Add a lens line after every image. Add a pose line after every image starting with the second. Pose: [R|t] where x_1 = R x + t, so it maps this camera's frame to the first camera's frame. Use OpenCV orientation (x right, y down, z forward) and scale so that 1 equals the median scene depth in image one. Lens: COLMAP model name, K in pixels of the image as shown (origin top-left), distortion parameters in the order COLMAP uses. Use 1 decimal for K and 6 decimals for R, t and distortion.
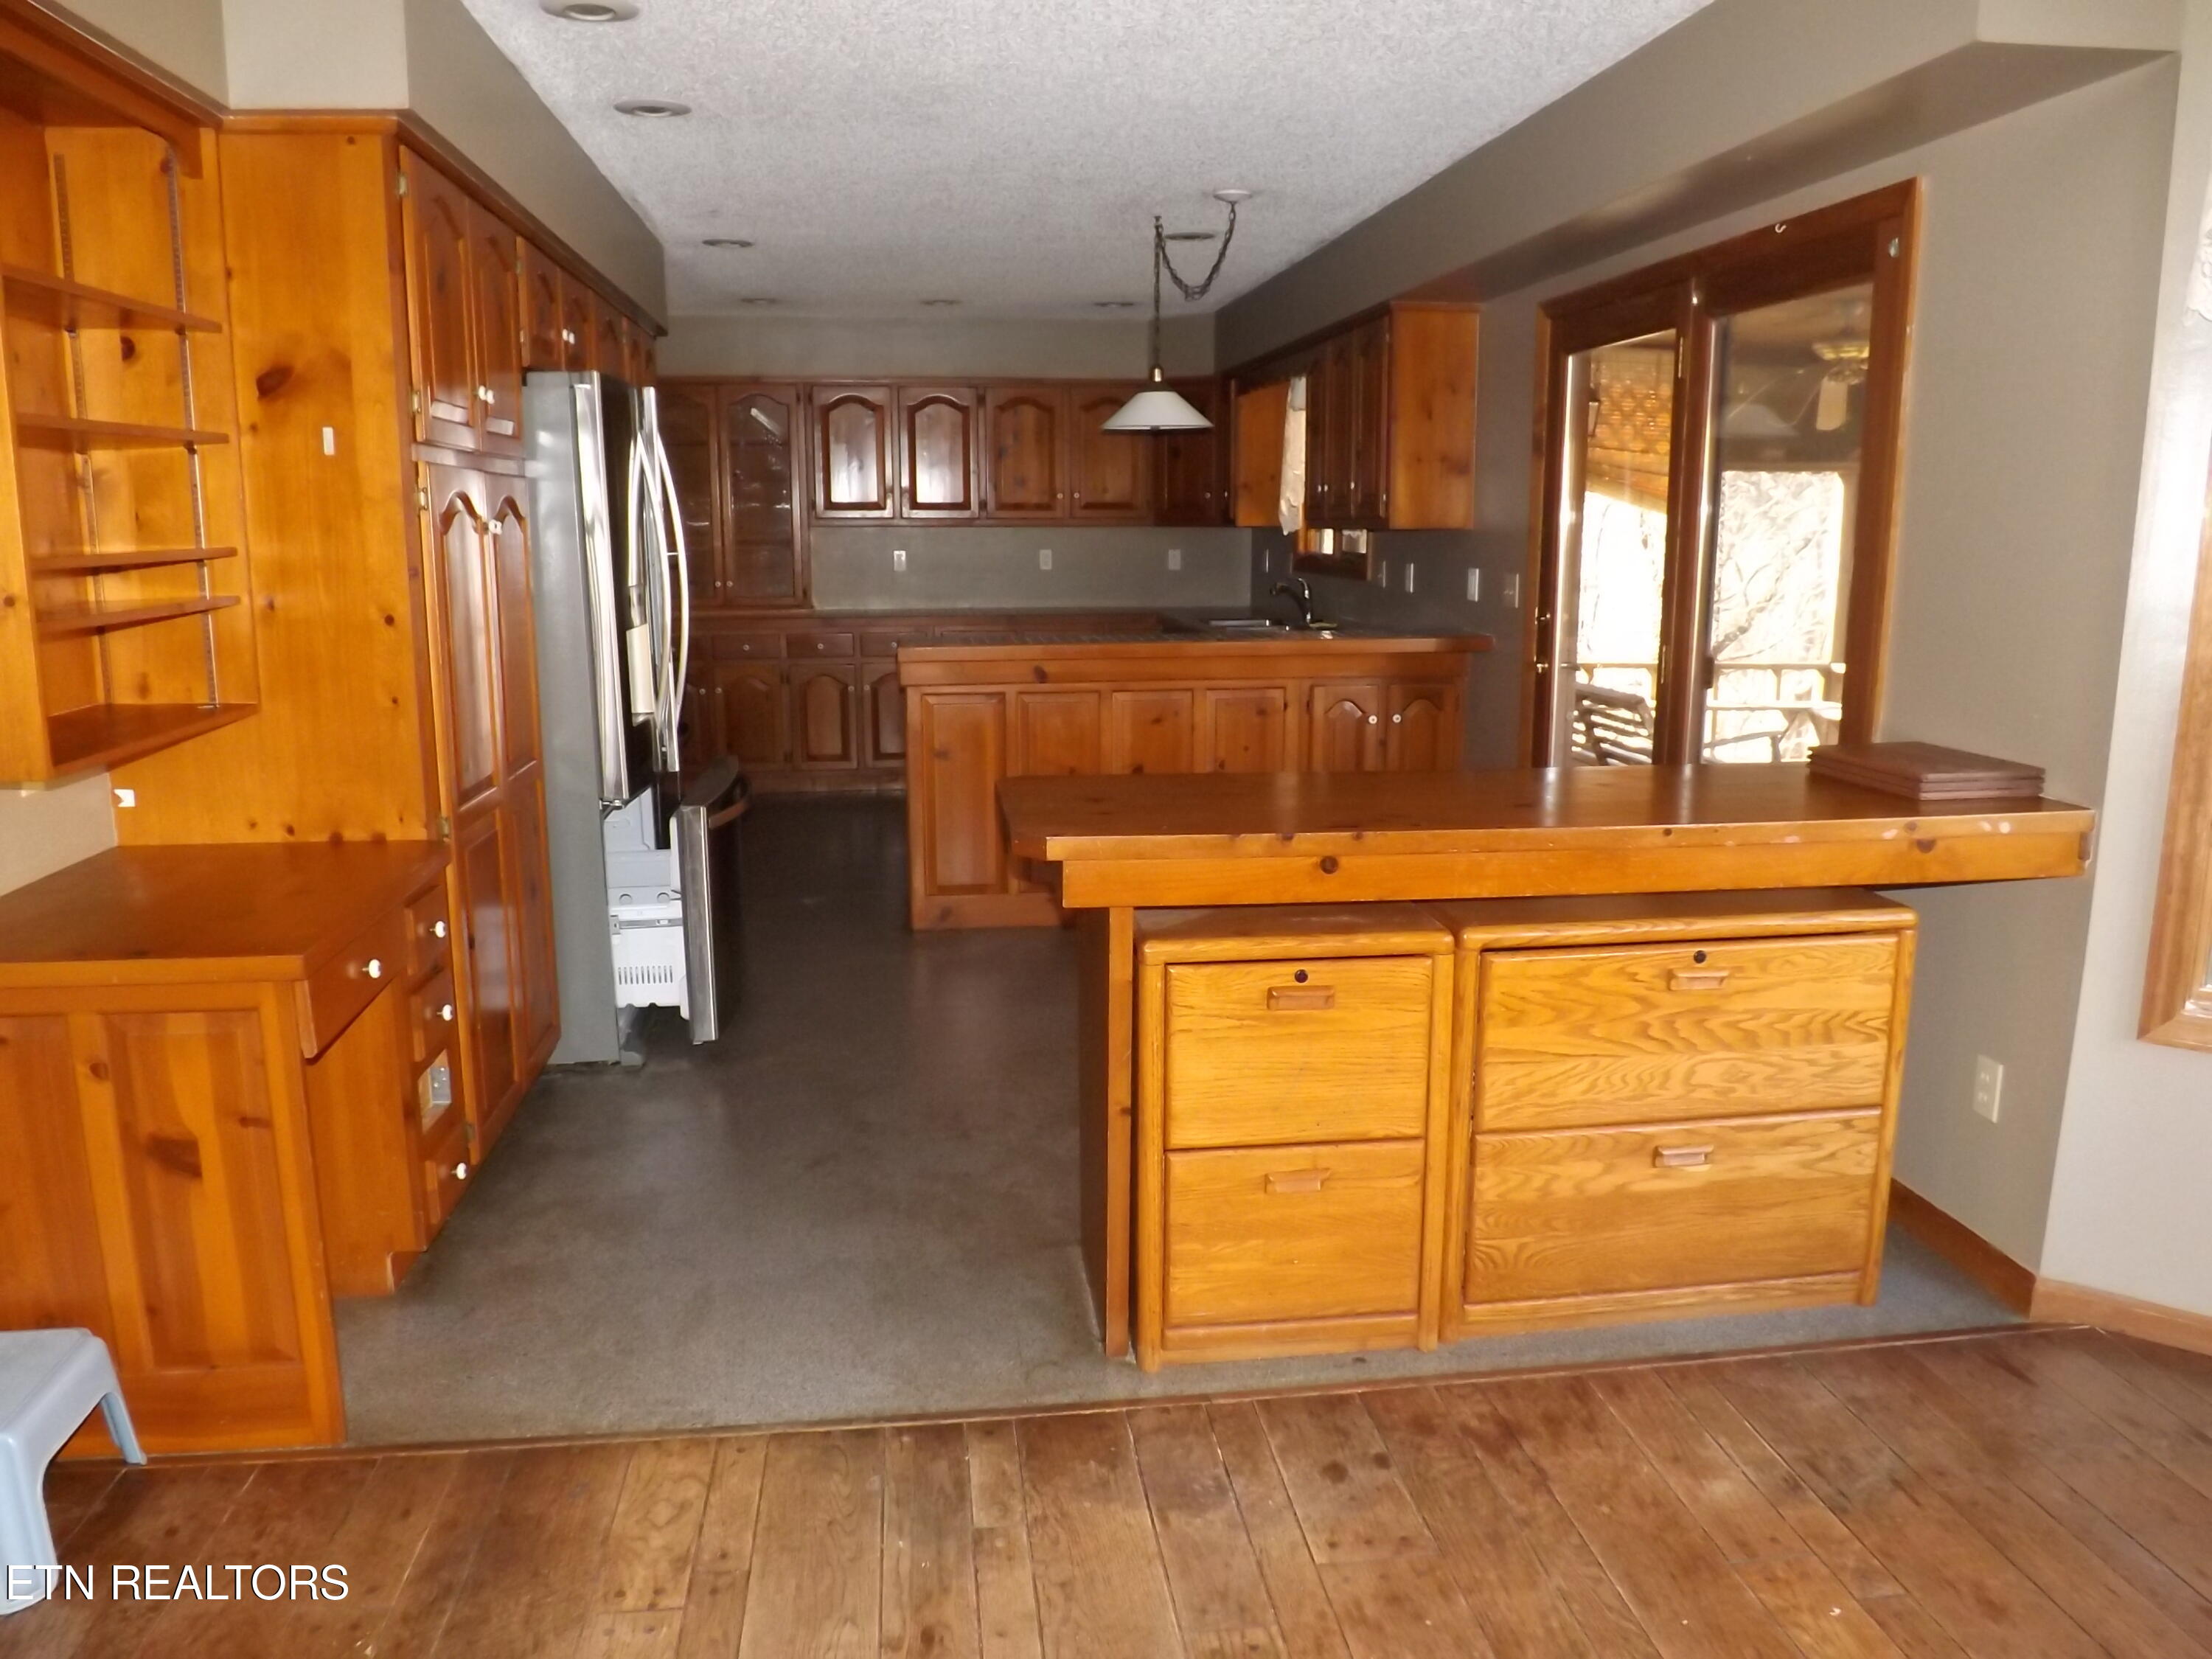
lens RADIAL K [[1660.3, 0, 1106.0], [0, 1660.3, 829.5], [0, 0, 1]] dist [-0.006516, -0.002625]
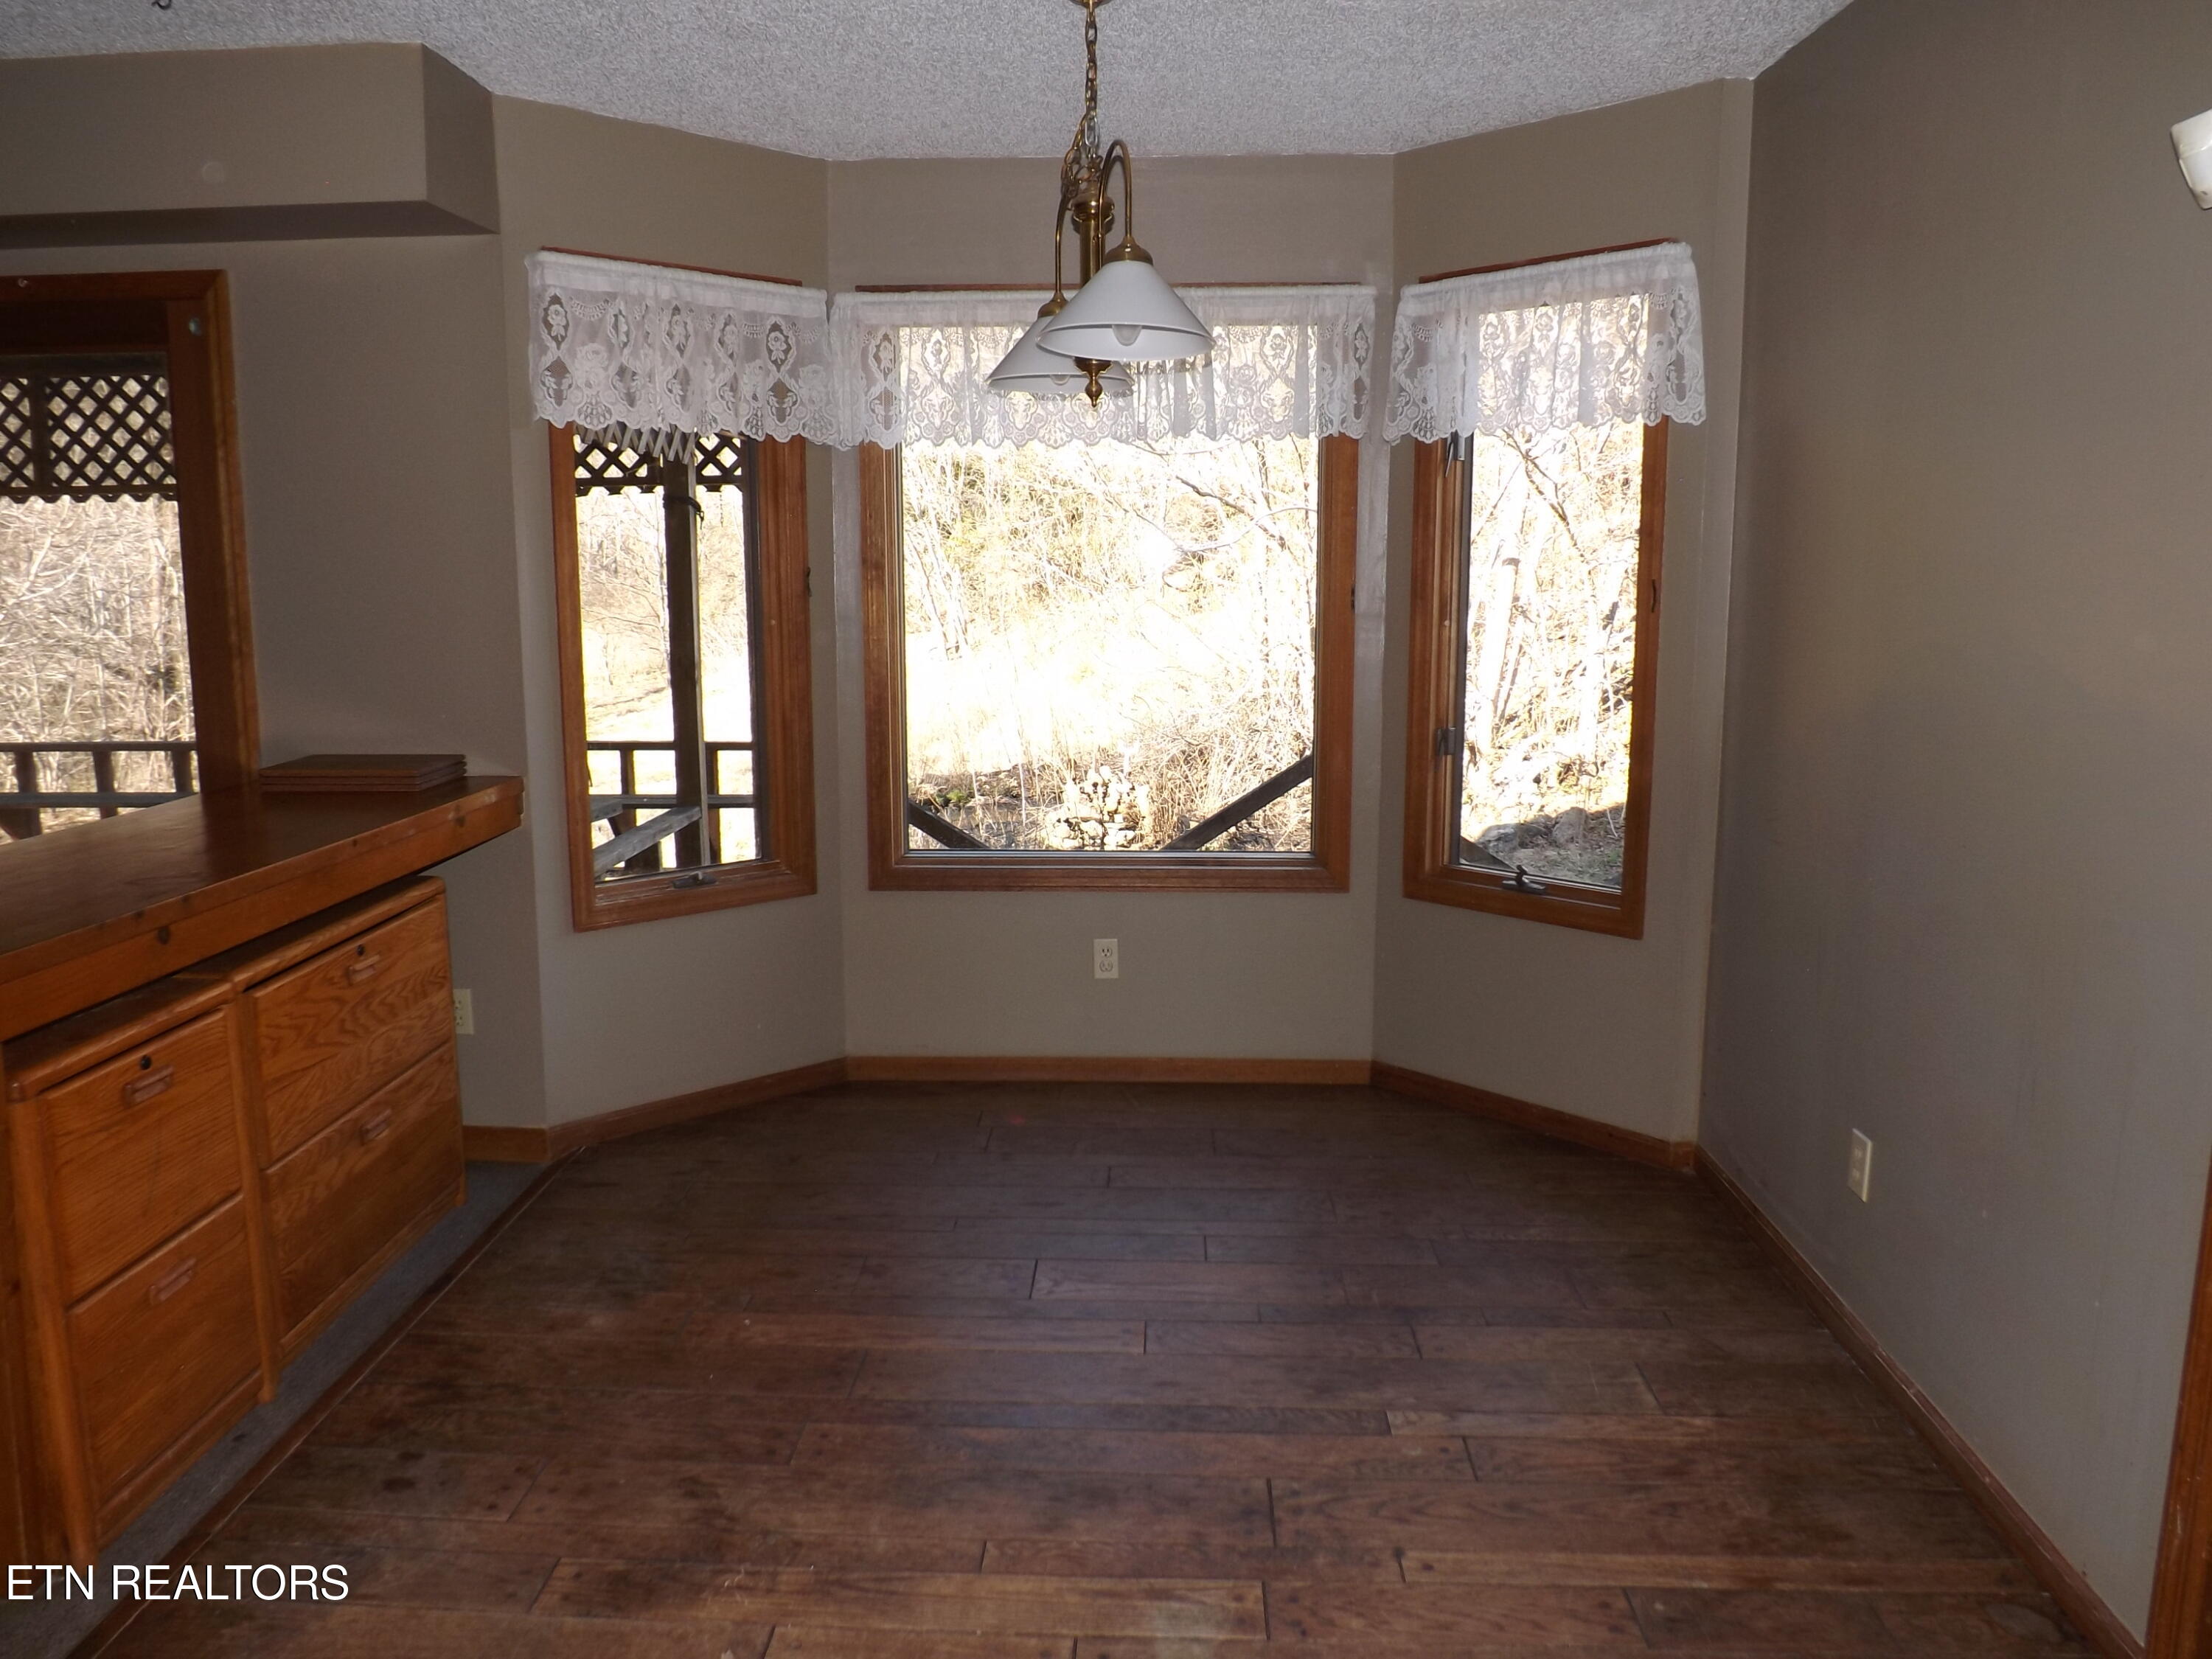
lens RADIAL K [[1660.3, 0, 1106.0], [0, 1660.3, 829.5], [0, 0, 1]] dist [-0.006516, -0.002625]
pose [[0.167069, -0.160883, 0.972731, -0.651785], [0.184894, 0.974206, 0.129371, -0.056649], [-0.968454, 0.158238, 0.192506, 0.274740]]
